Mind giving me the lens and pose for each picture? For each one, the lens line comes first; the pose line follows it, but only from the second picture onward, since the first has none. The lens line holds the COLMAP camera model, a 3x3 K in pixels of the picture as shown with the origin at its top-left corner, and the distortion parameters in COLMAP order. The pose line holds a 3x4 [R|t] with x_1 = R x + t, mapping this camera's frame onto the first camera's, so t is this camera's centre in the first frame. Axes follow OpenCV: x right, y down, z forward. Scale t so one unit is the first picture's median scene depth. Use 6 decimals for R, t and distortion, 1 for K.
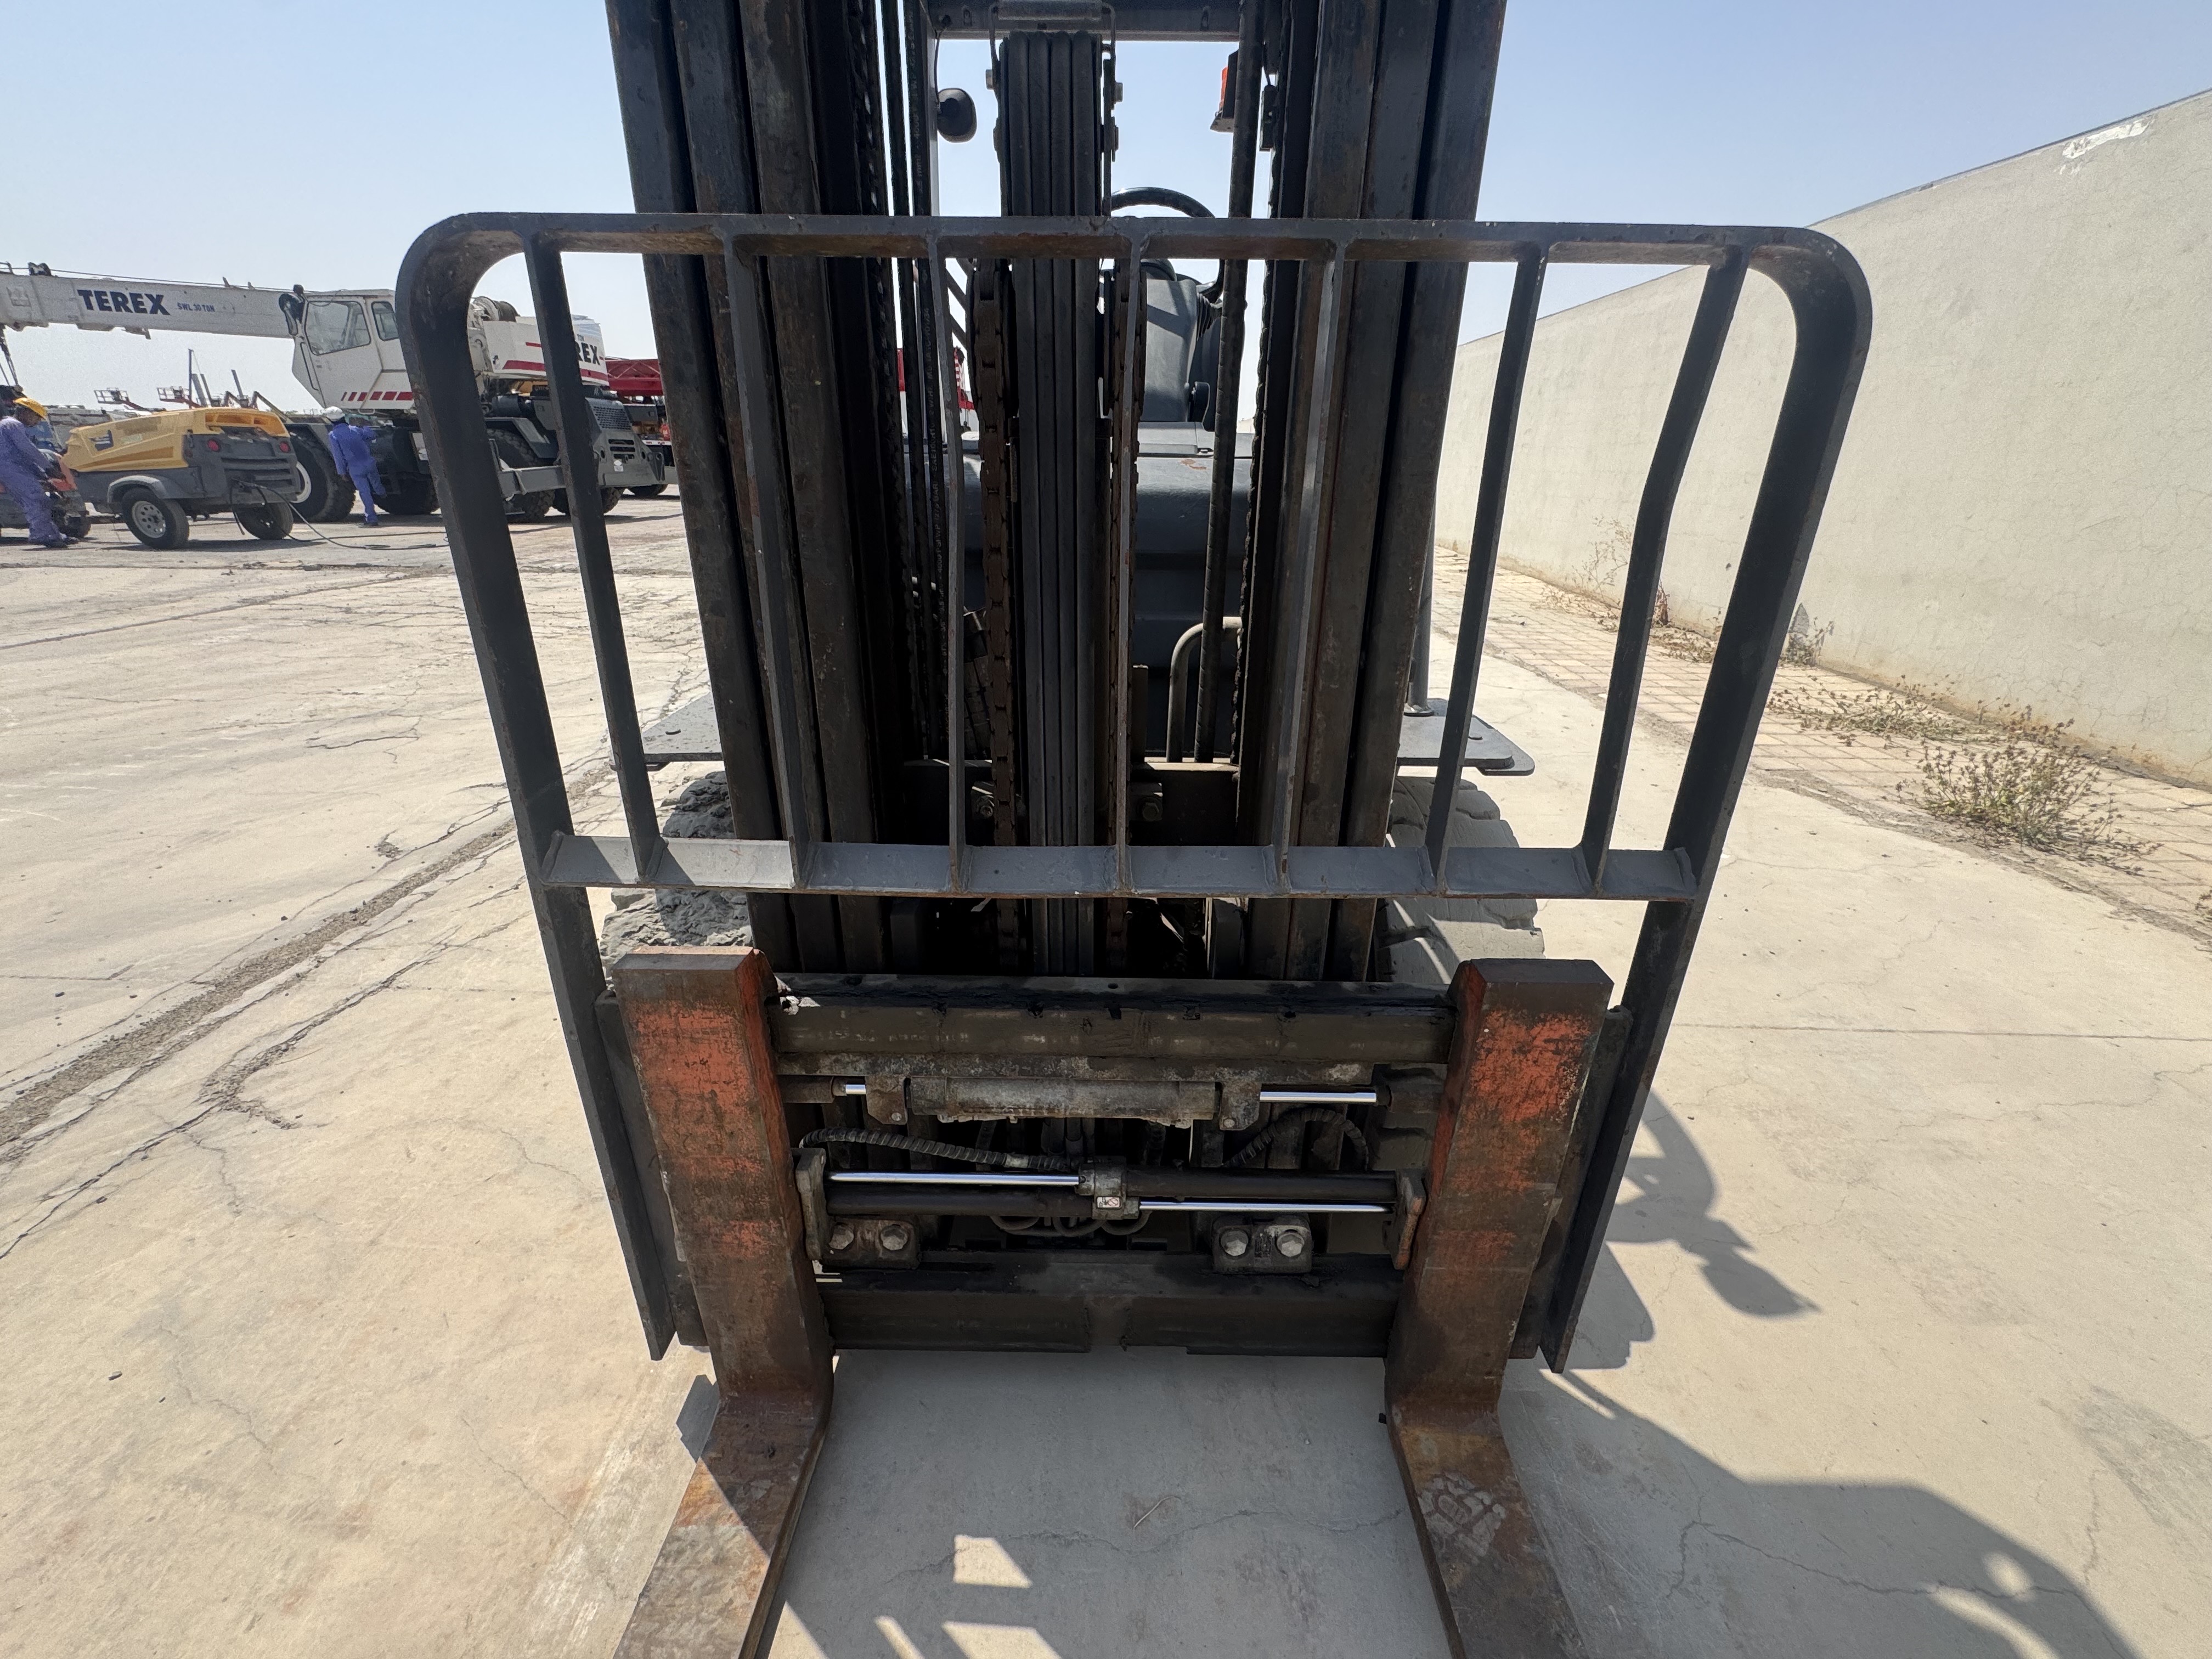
lens RADIAL K [[881.1, 0, 1109.9], [0, 881.1, 827.1], [0, 0, 1]] dist [-0.002818, -0.000516]
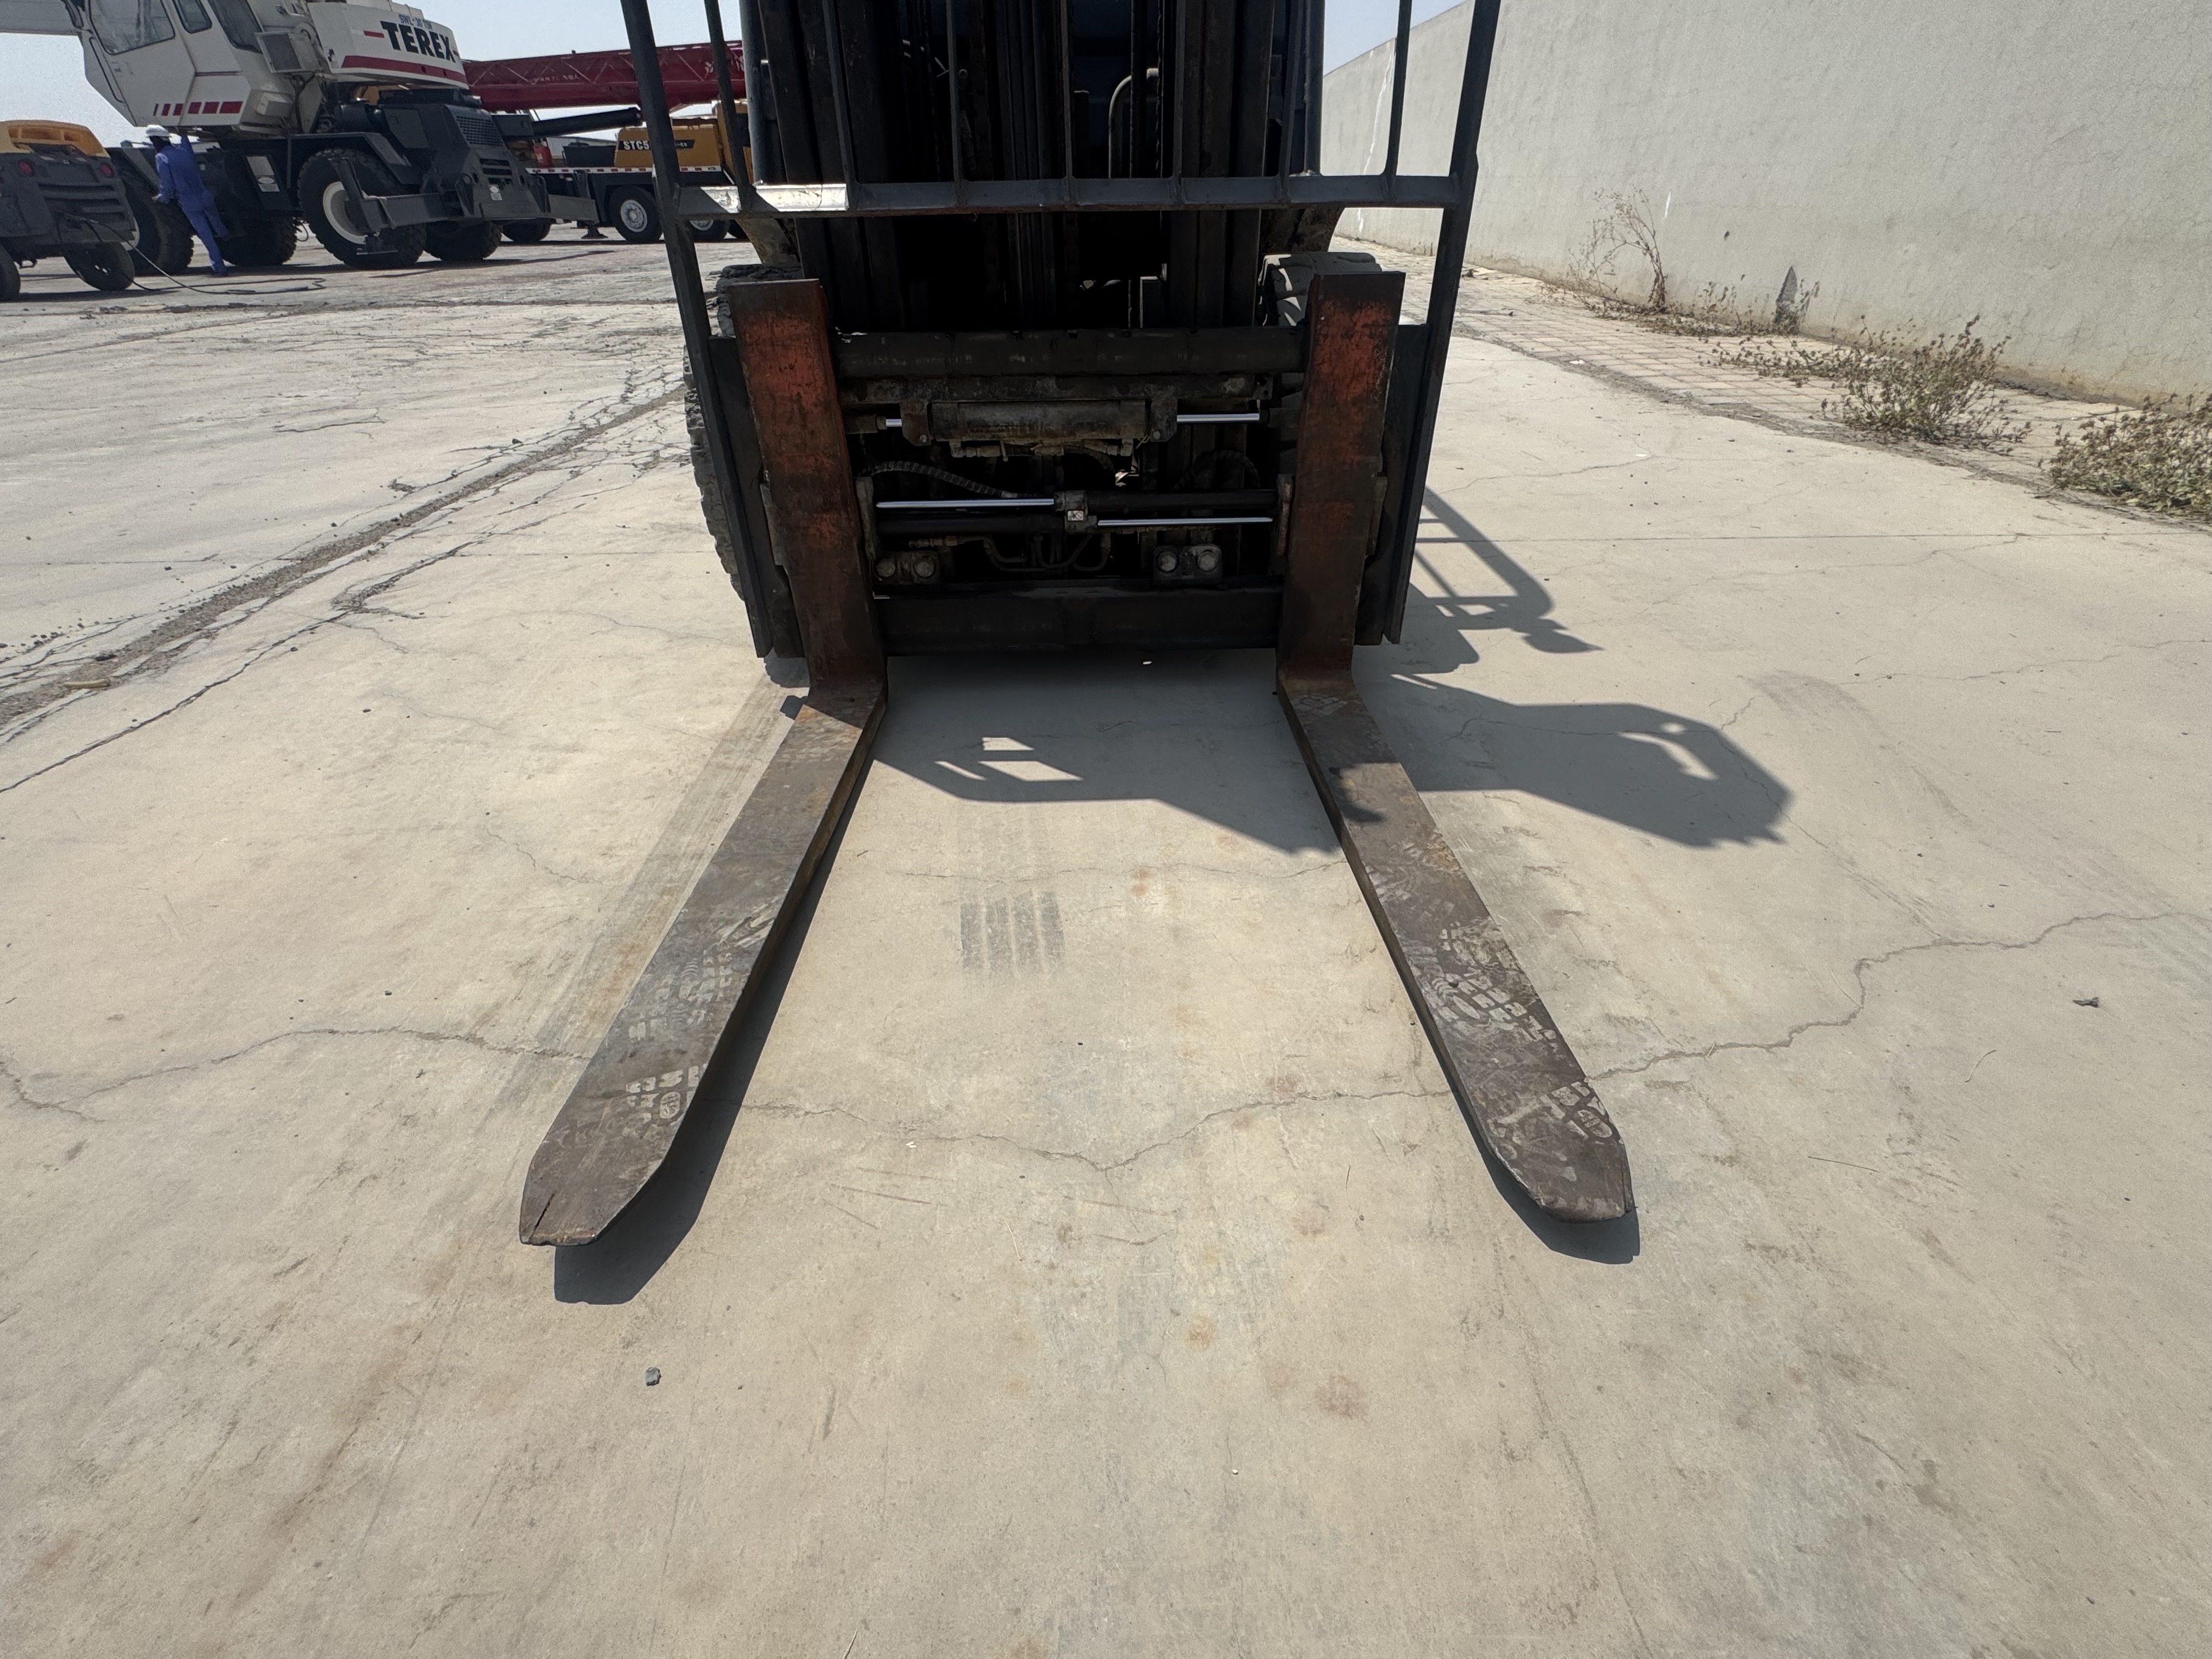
lens RADIAL K [[958.4, 0, 1108.8], [0, 958.4, 825.4], [0, 0, 1]] dist [-0.004425, 0.000561]
pose [[0.999128, -0.038904, 0.015177, 0.003736], [0.035432, 0.982112, 0.184935, 0.259232], [-0.022101, -0.184236, 0.982634, -0.249539]]
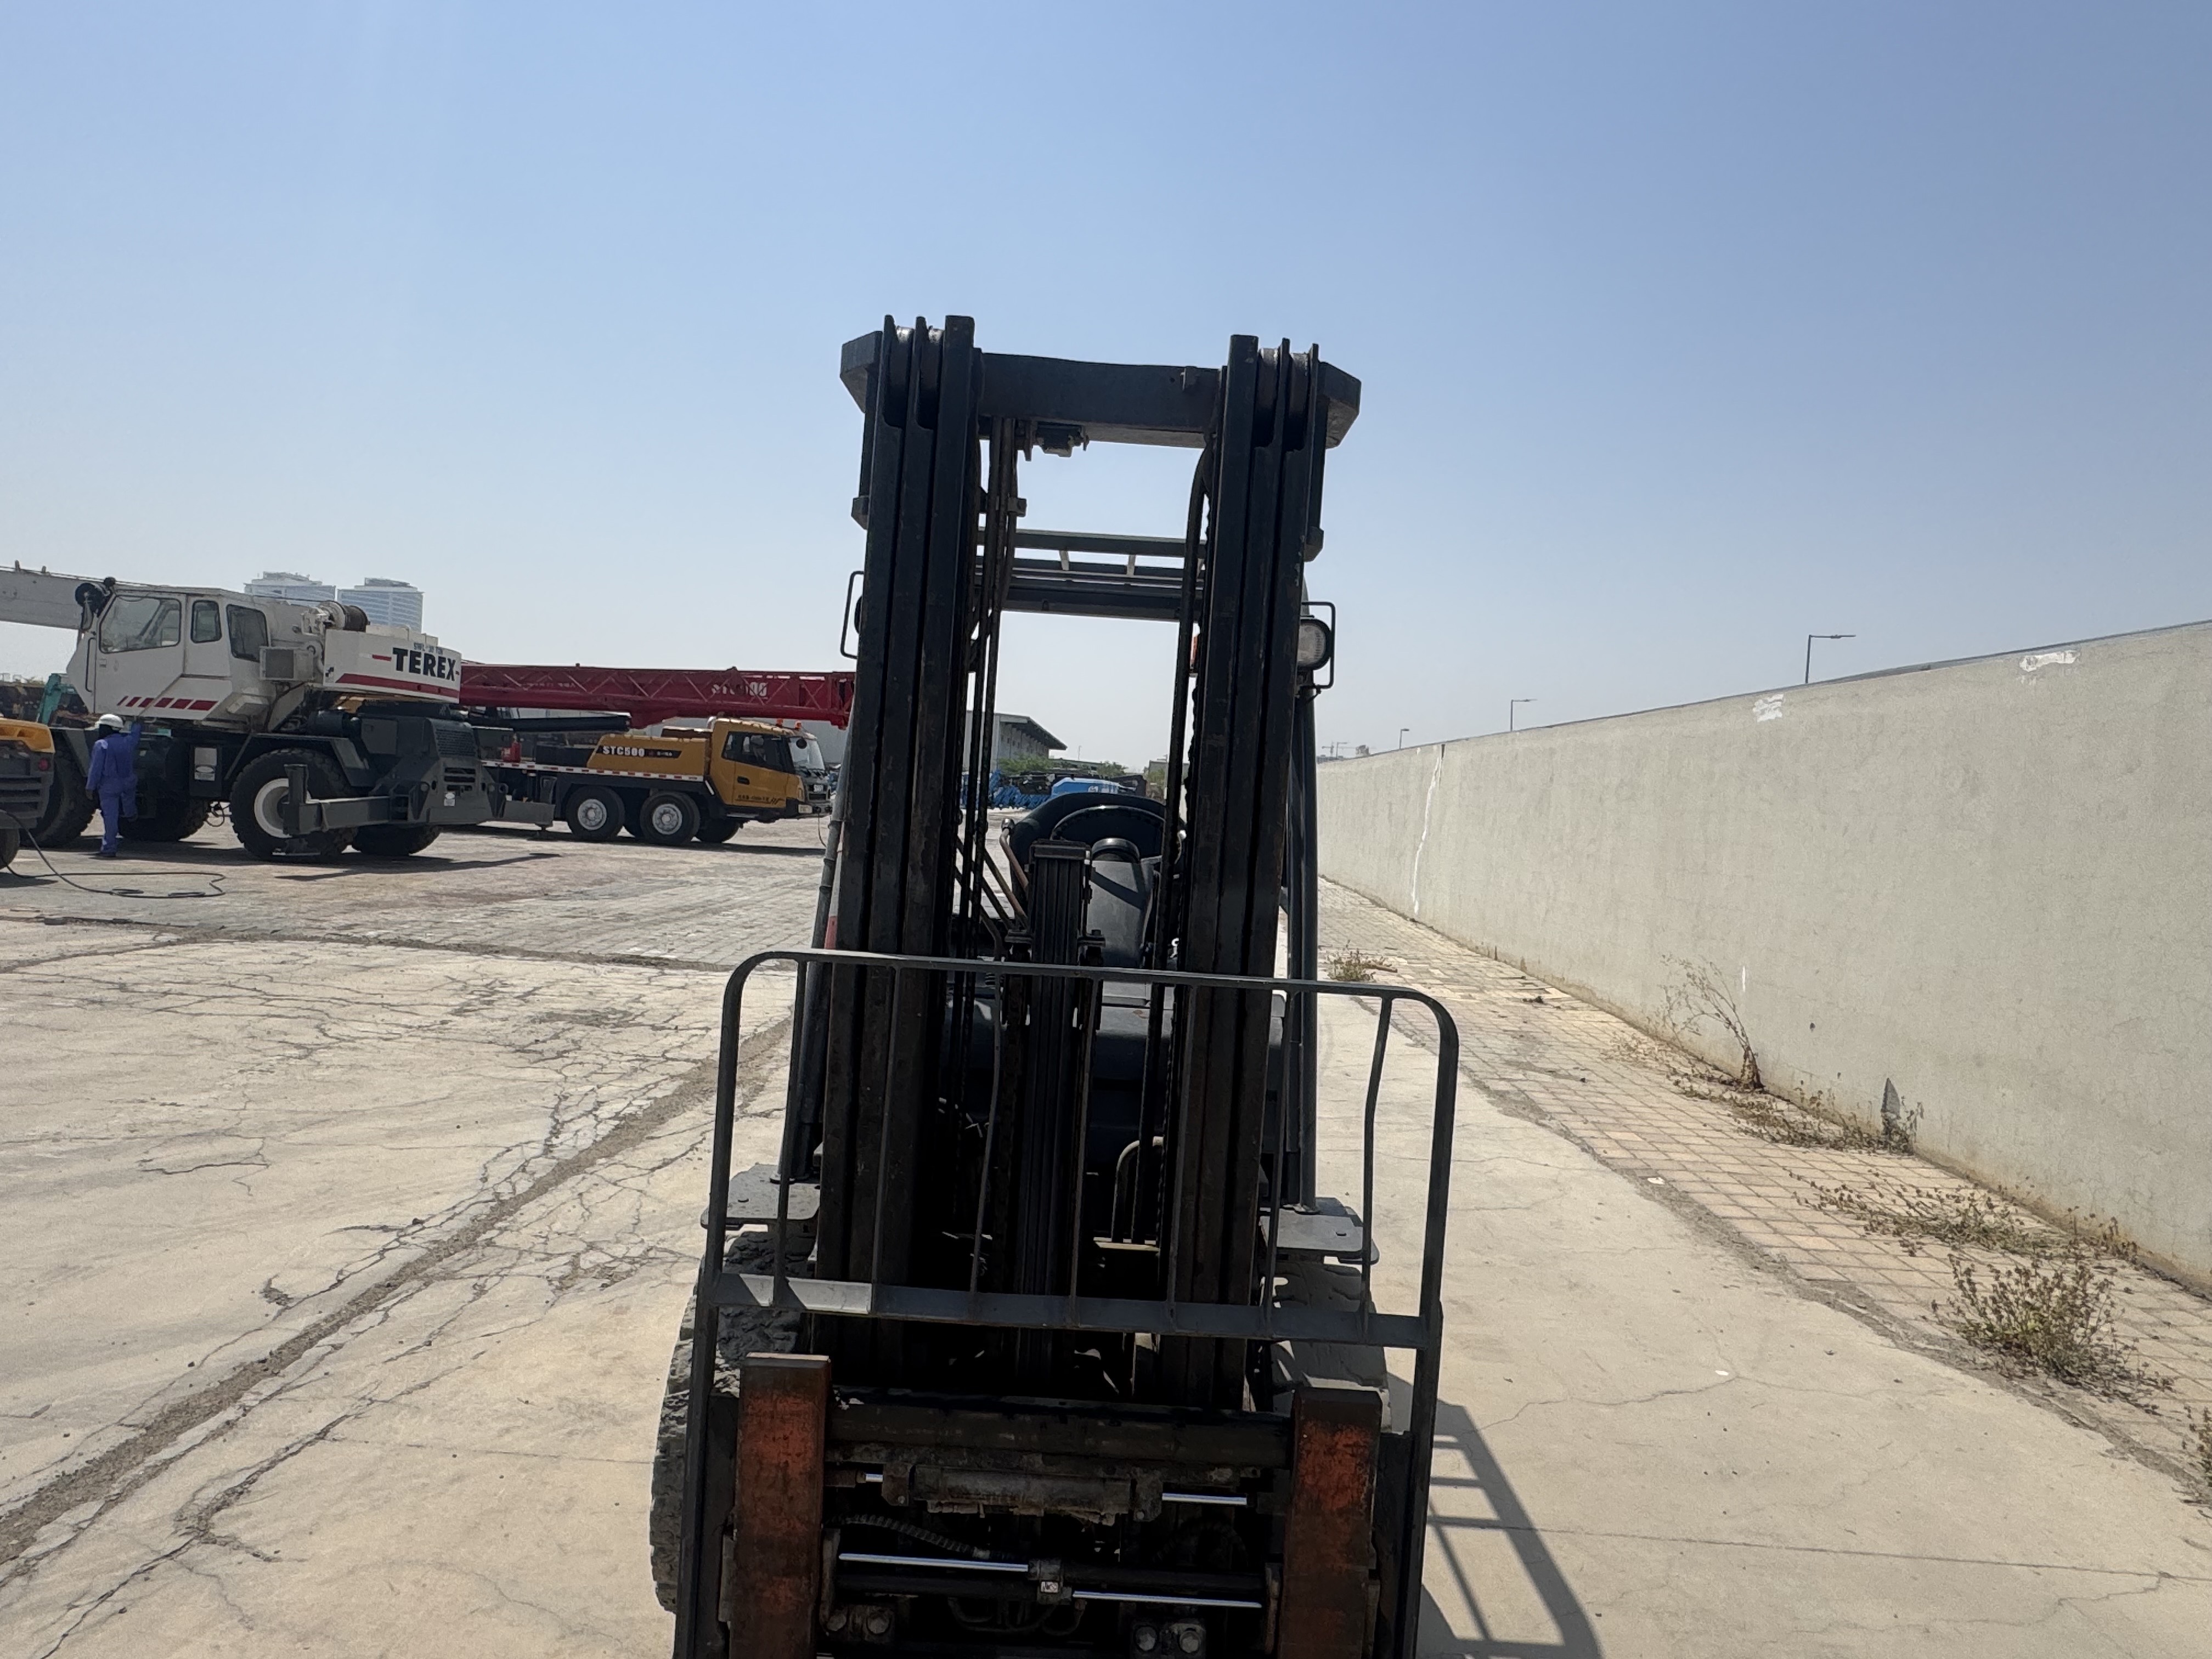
lens RADIAL K [[1319.6, 0, 1108.0], [0, 1319.6, 834.6], [0, 0, 1]] dist [-0.004086, 0.001083]
pose [[0.998424, 0.053689, 0.016320, -0.002822], [-0.044321, 0.932877, -0.357459, 0.030890], [-0.034416, 0.356172, 0.933786, -0.513814]]
